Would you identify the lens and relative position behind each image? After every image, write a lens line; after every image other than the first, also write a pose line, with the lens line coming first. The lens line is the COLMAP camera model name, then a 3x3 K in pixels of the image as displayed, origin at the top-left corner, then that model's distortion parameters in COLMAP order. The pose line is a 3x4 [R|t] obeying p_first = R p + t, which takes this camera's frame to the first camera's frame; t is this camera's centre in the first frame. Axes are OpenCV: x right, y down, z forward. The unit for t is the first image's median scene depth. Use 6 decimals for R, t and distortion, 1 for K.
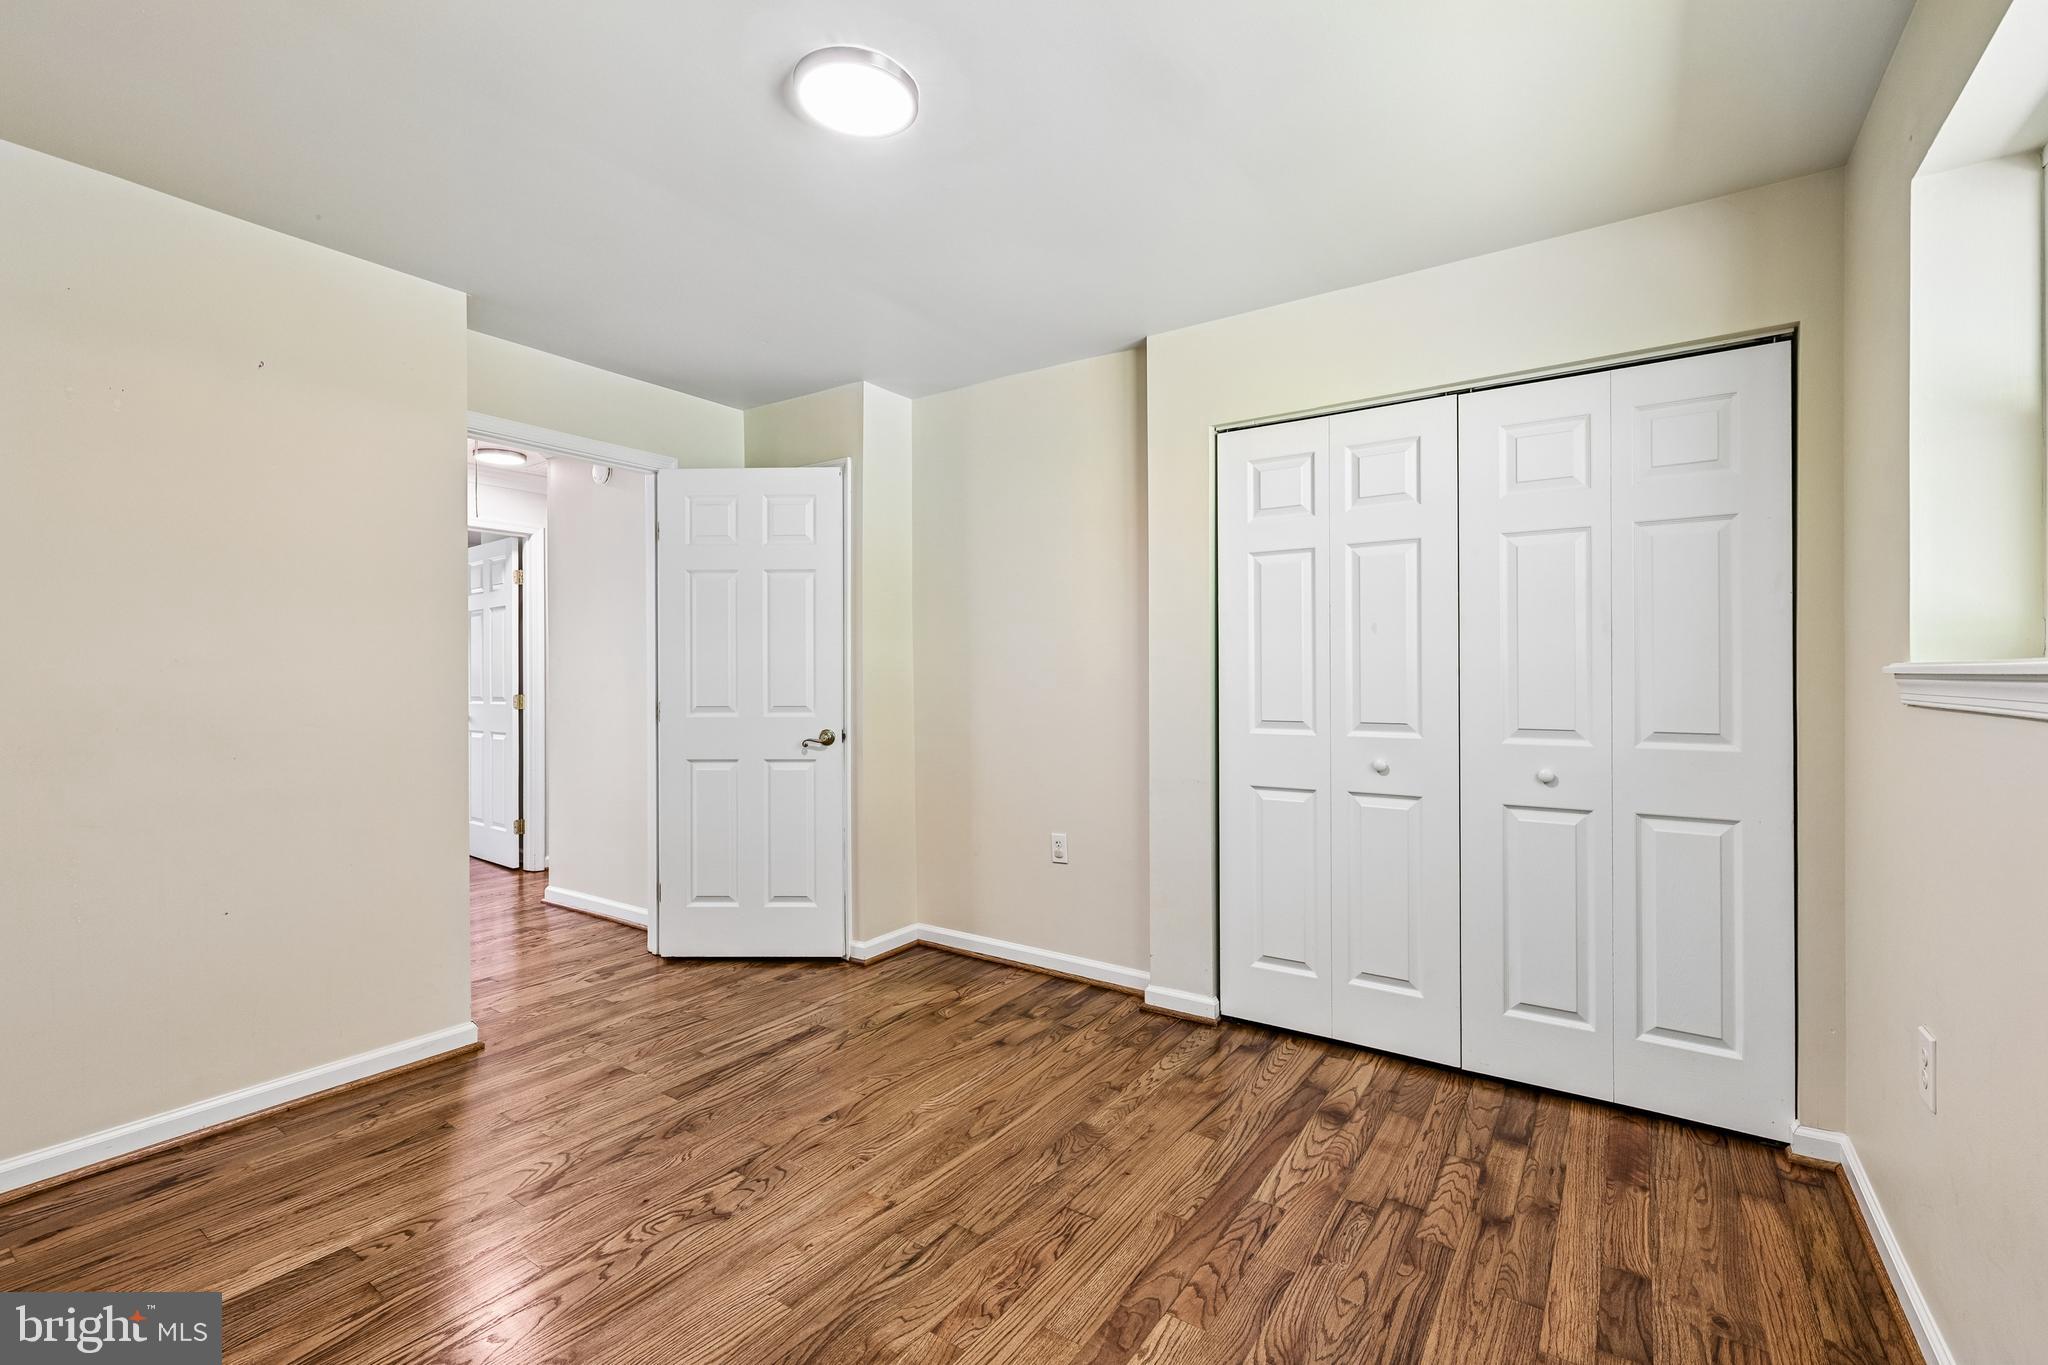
lens RADIAL K [[902.1, 0, 1029.9], [0, 902.1, 674.7], [0, 0, 1]] dist [0.003542, 0.000574]
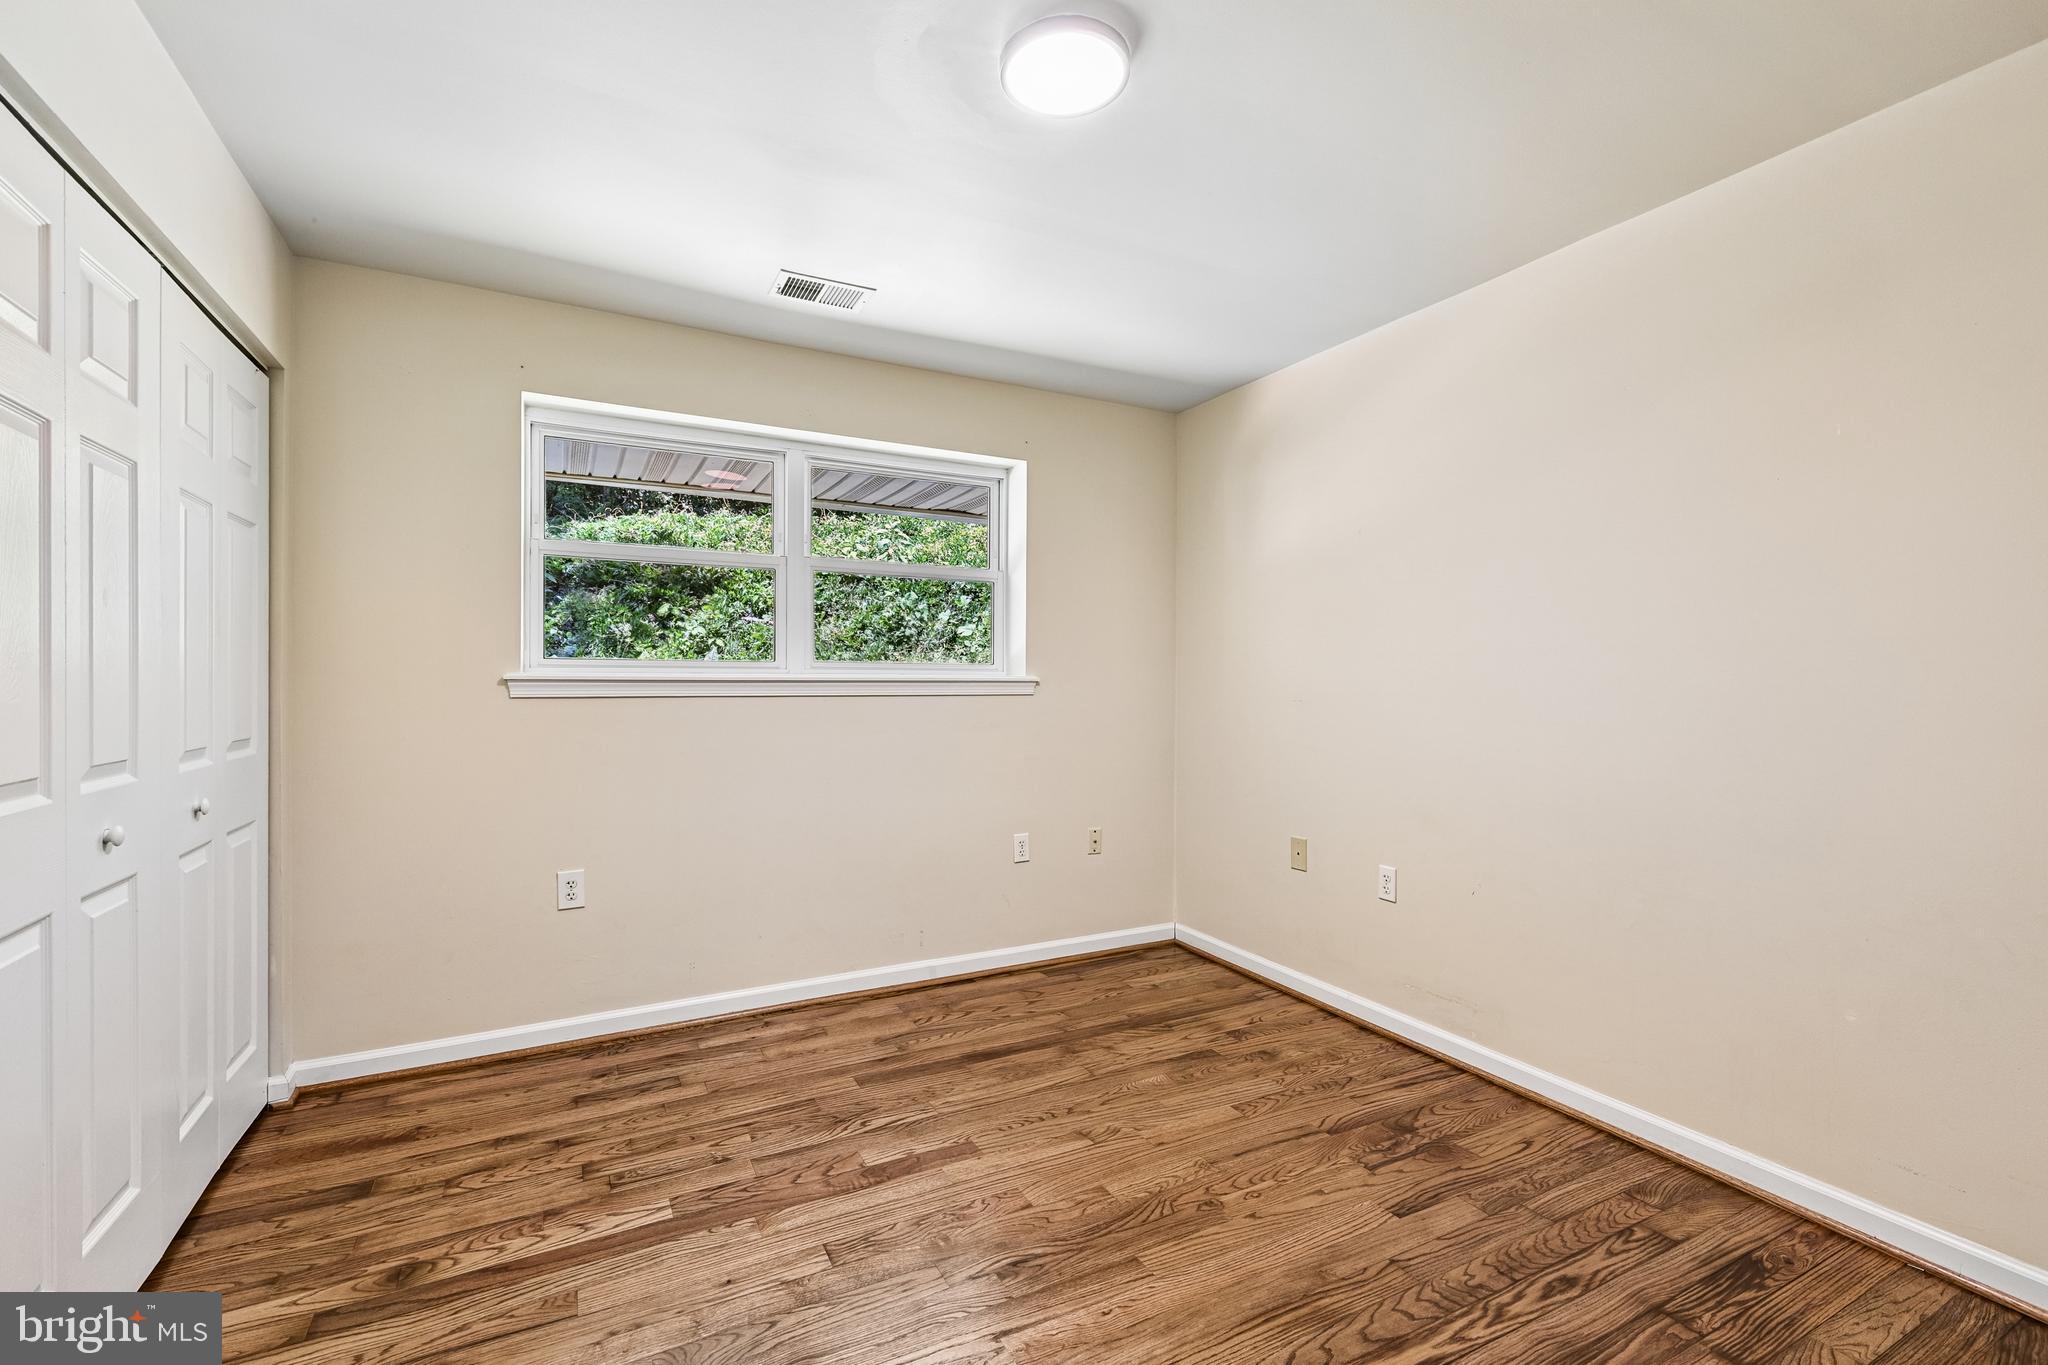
lens RADIAL K [[880.8, 0, 1042.3], [0, 880.8, 694.1], [0, 0, 1]] dist [0.003413, 0.000393]
pose [[-0.893292, -0.006531, 0.449430, -0.459294], [0.000628, 0.999875, 0.015780, 0.001055], [-0.449477, 0.014379, -0.893176, 1.432609]]
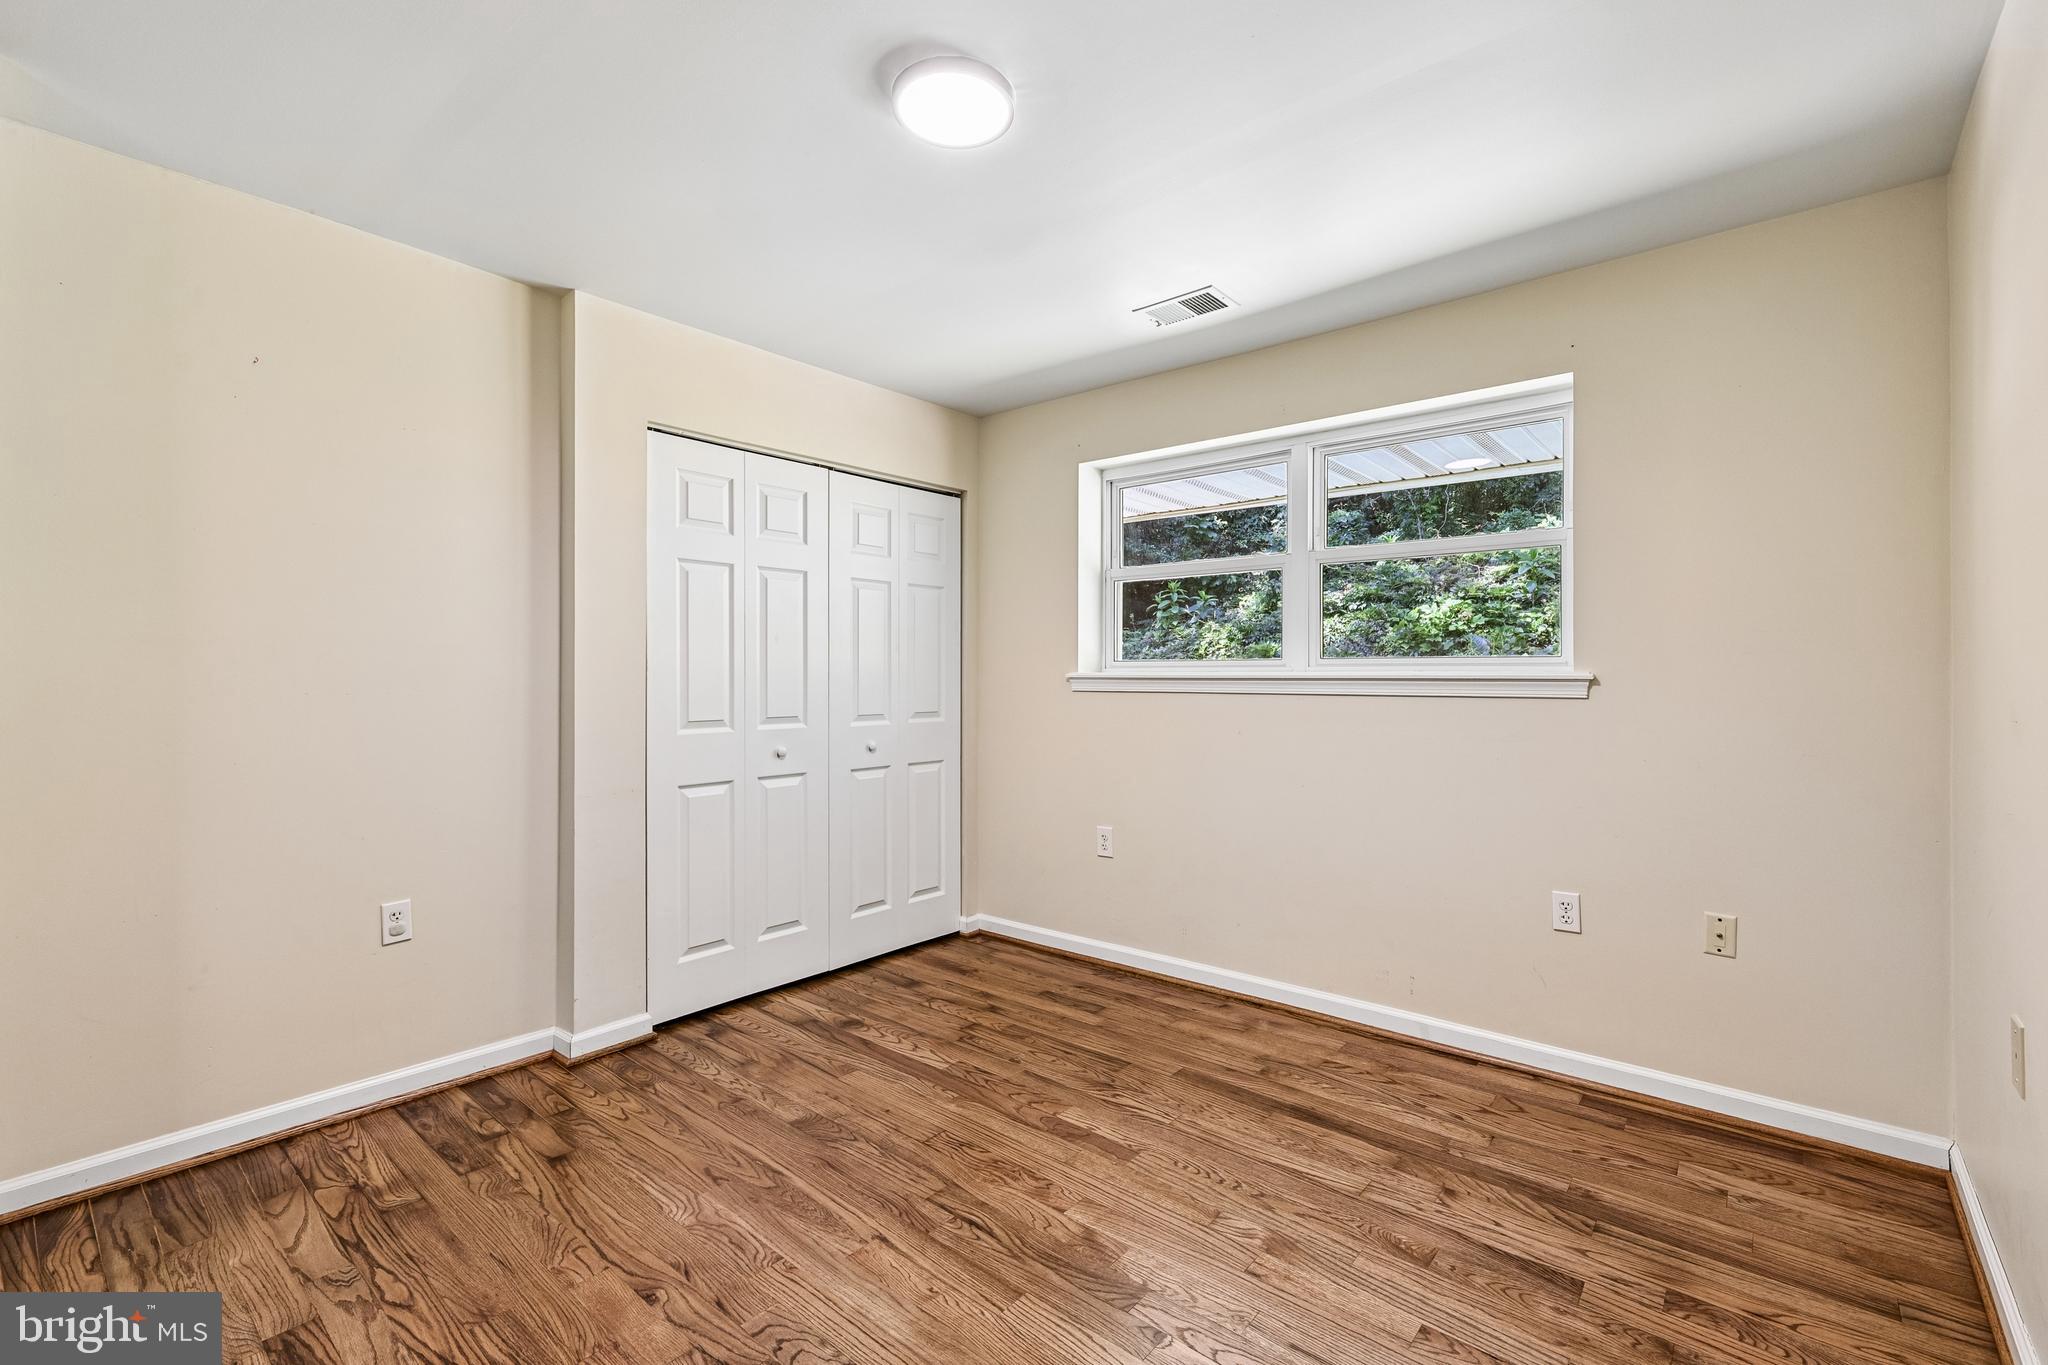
lens RADIAL K [[902.1, 0, 1029.9], [0, 902.1, 674.7], [0, 0, 1]] dist [0.003542, 0.000574]
pose [[0.087889, 0.004481, 0.996120, -0.924925], [-0.000331, 0.999990, -0.004470, 0.002067], [-0.996130, 0.000063, 0.087889, 0.648759]]
